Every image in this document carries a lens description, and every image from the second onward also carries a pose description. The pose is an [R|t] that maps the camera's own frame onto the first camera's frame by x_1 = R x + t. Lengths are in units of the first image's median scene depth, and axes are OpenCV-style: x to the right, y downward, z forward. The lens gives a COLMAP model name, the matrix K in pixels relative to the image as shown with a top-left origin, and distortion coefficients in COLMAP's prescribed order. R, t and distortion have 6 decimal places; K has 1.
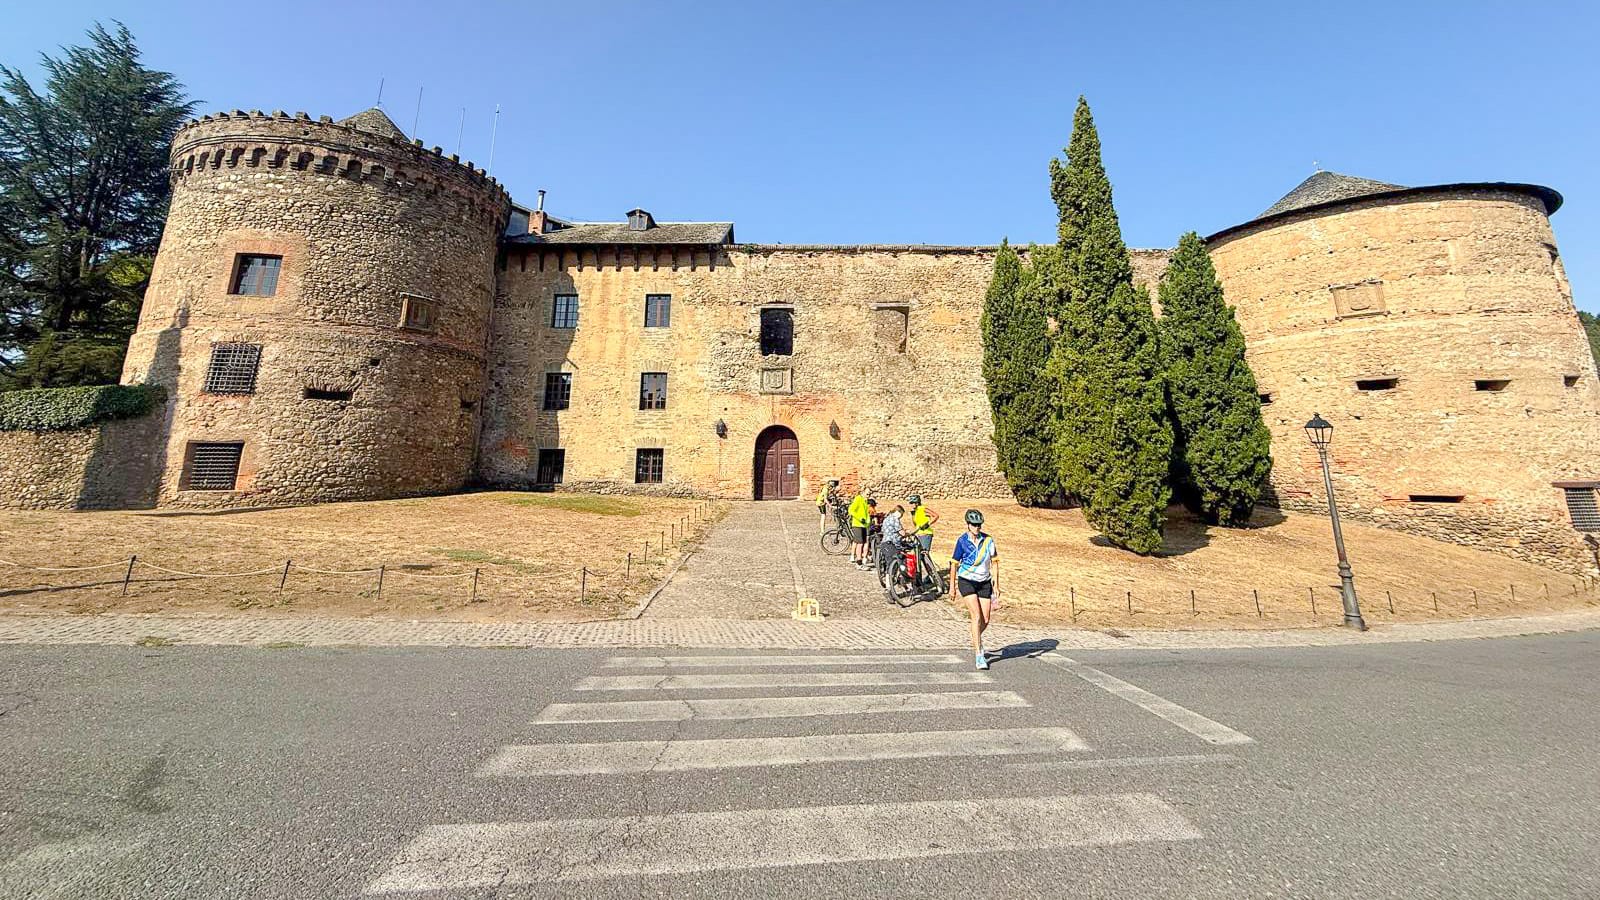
lens RADIAL K [[643.6, 0, 799.3], [0, 643.6, 448.4], [0, 0, 1]] dist [-0.000119, 0.000047]
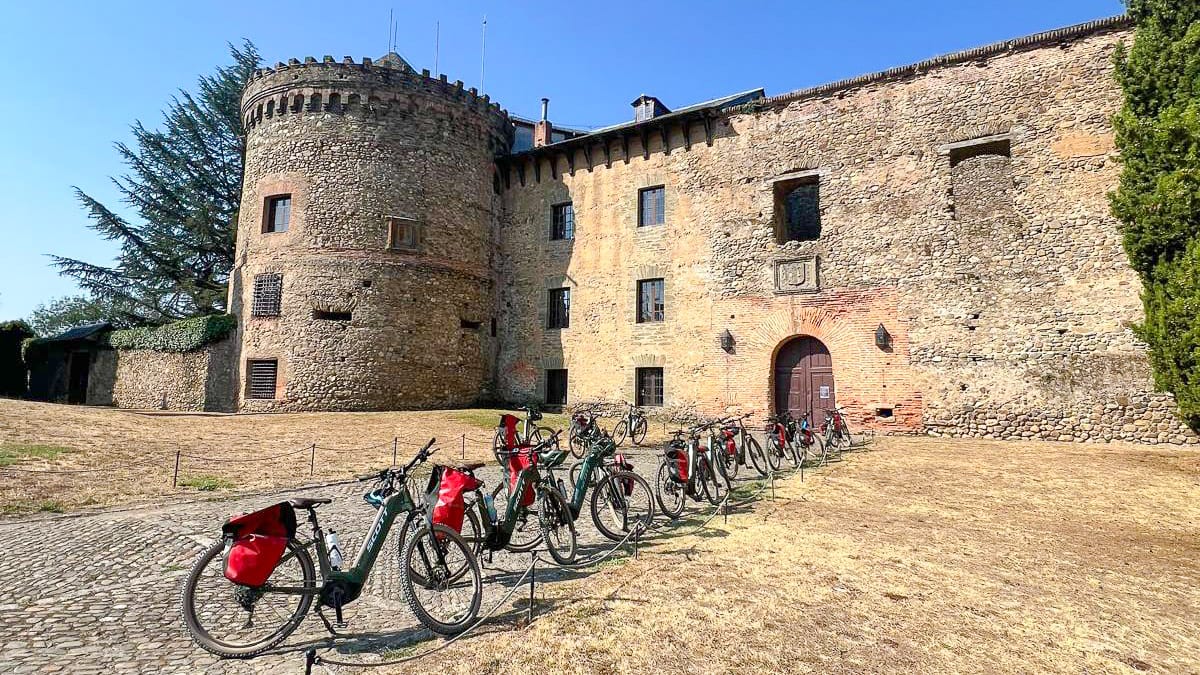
lens RADIAL K [[608.1, 0, 602.8], [0, 608.1, 404.1], [0, 0, 1]] dist [0.001653, -0.001556]
pose [[0.836375, 0.016936, -0.547895, 0.177477], [-0.002726, 0.999639, 0.026738, 0.029962], [0.548150, -0.020869, 0.836119, 0.278635]]
